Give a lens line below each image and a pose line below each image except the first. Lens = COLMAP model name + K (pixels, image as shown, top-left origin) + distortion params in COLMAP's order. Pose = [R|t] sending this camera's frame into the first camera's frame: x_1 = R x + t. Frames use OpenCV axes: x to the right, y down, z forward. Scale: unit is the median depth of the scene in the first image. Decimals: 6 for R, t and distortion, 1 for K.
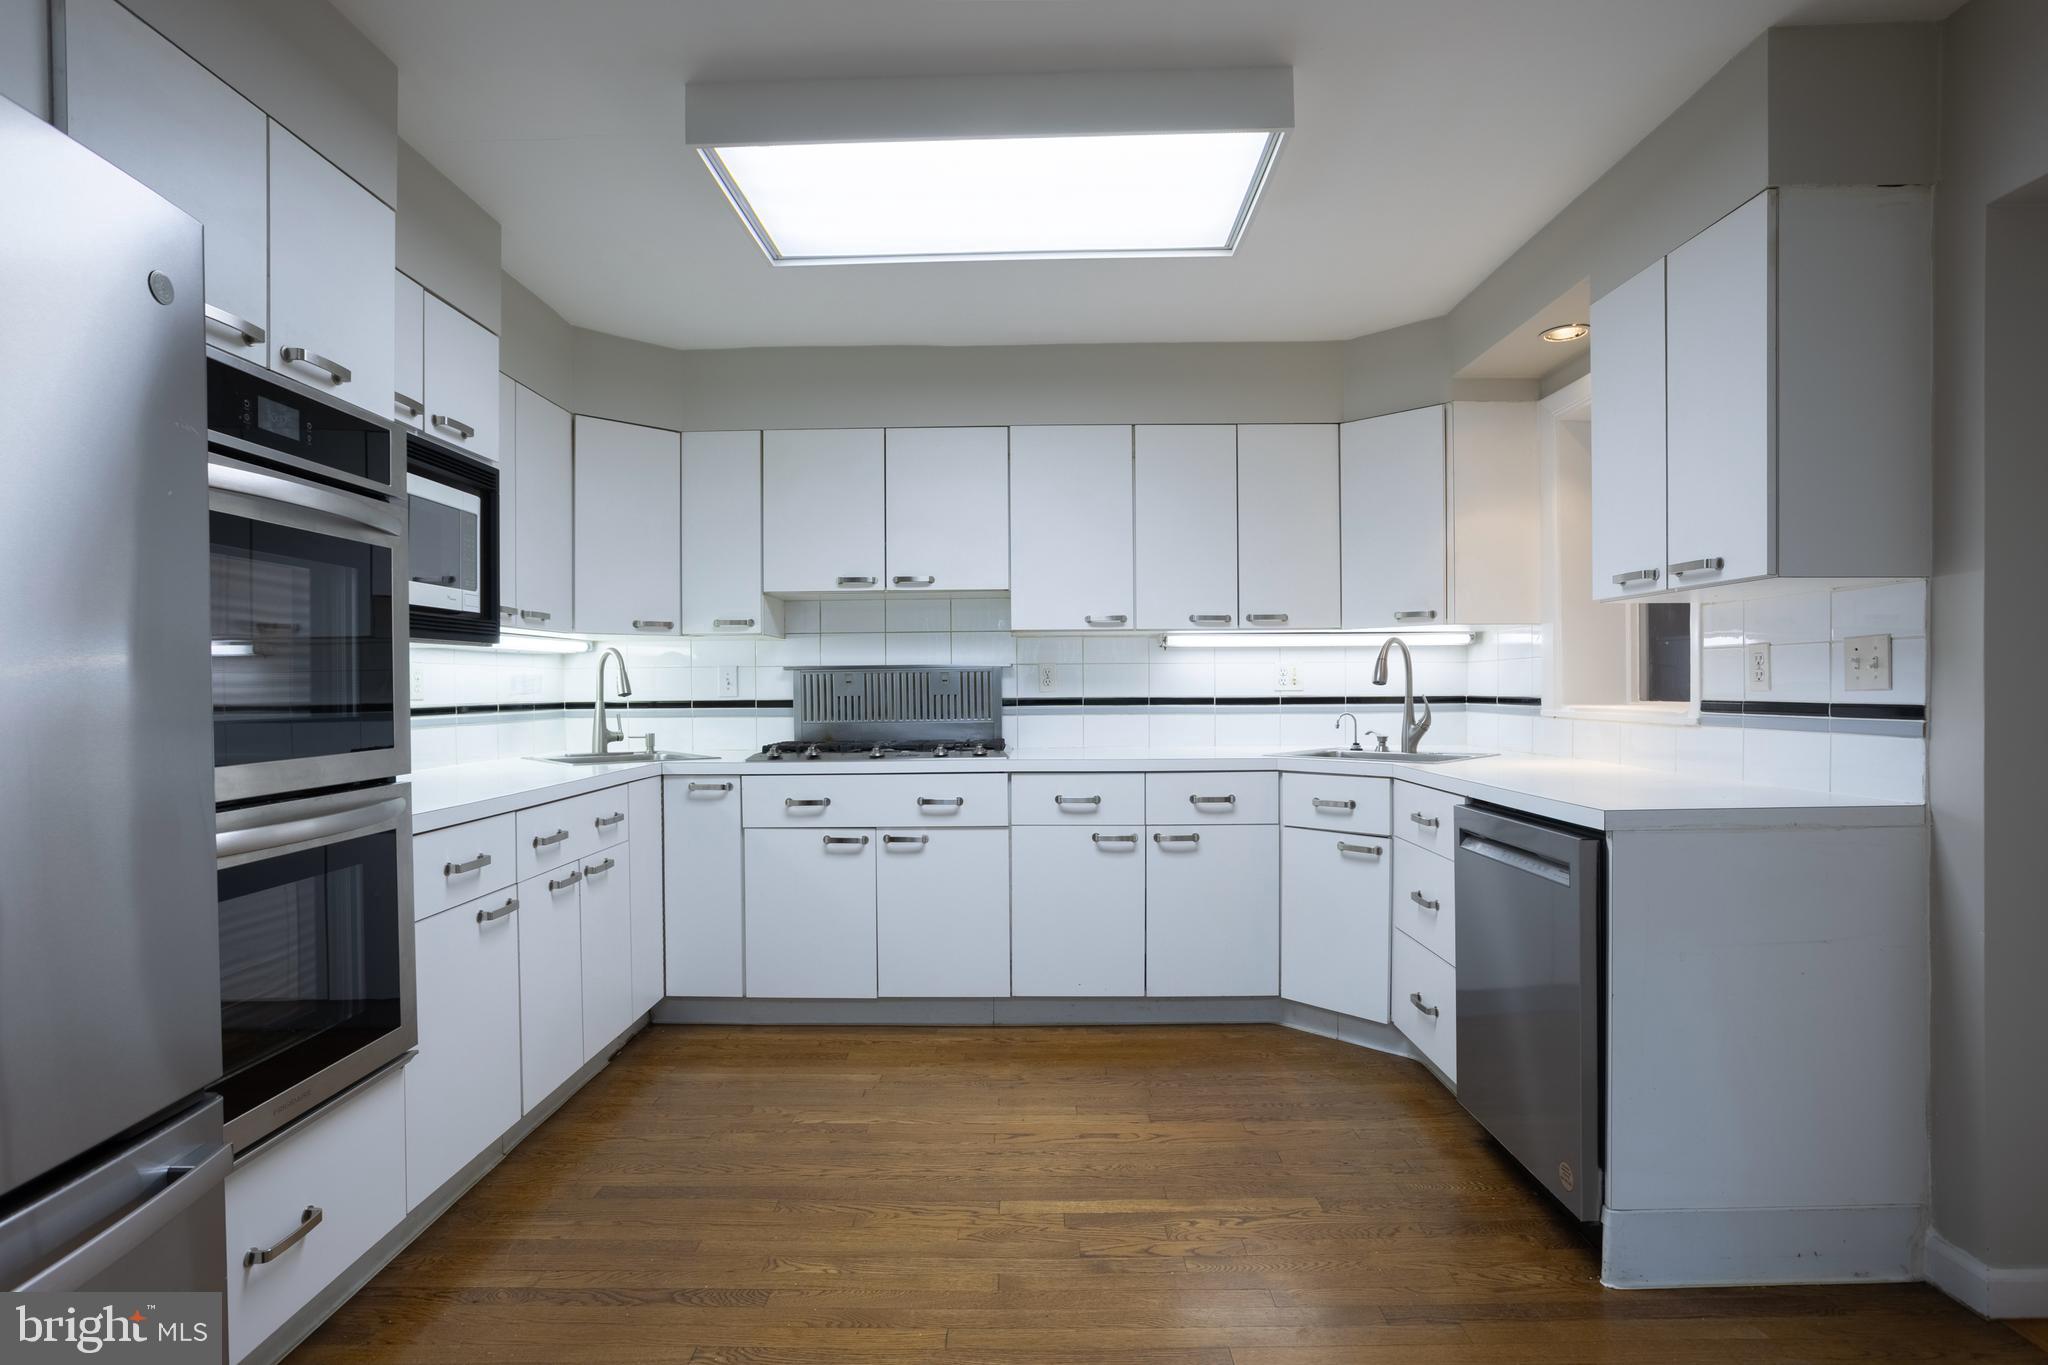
lens RADIAL K [[1004.1, 0, 1027.2], [0, 1004.1, 686.1], [0, 0, 1]] dist [-0.053413, 0.029519]
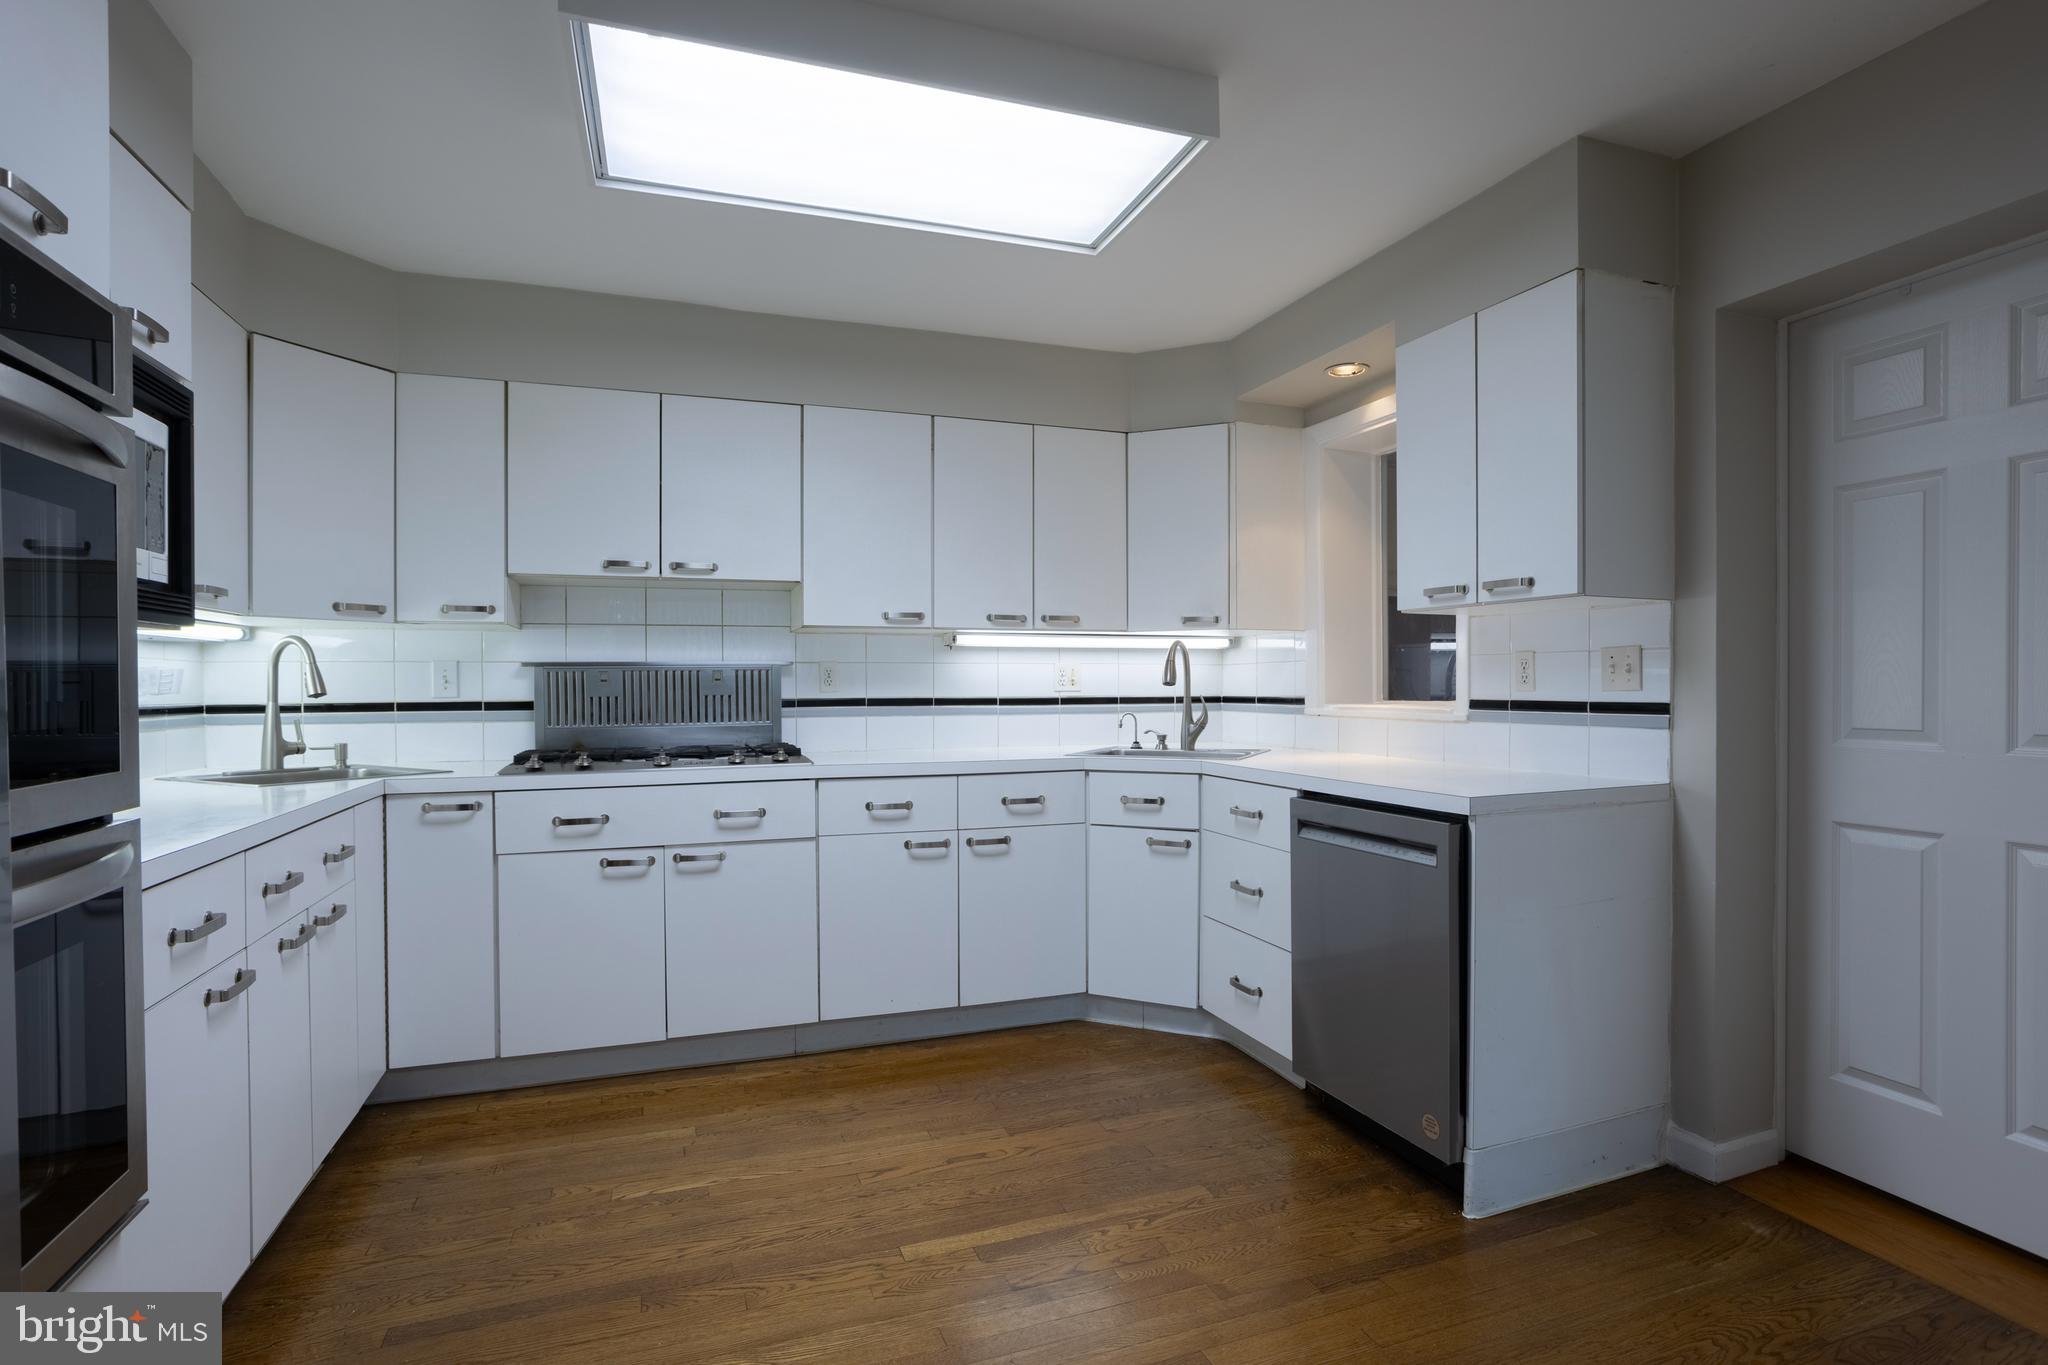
lens RADIAL K [[1004.1, 0, 1032.2], [0, 1004.1, 687.5], [0, 0, 1]] dist [-0.053413, 0.029519]
pose [[0.933924, 0.002534, 0.357463, -0.162431], [-0.002601, 0.999997, -0.000294, 0.001360], [-0.357463, -0.000655, 0.933927, 0.069056]]
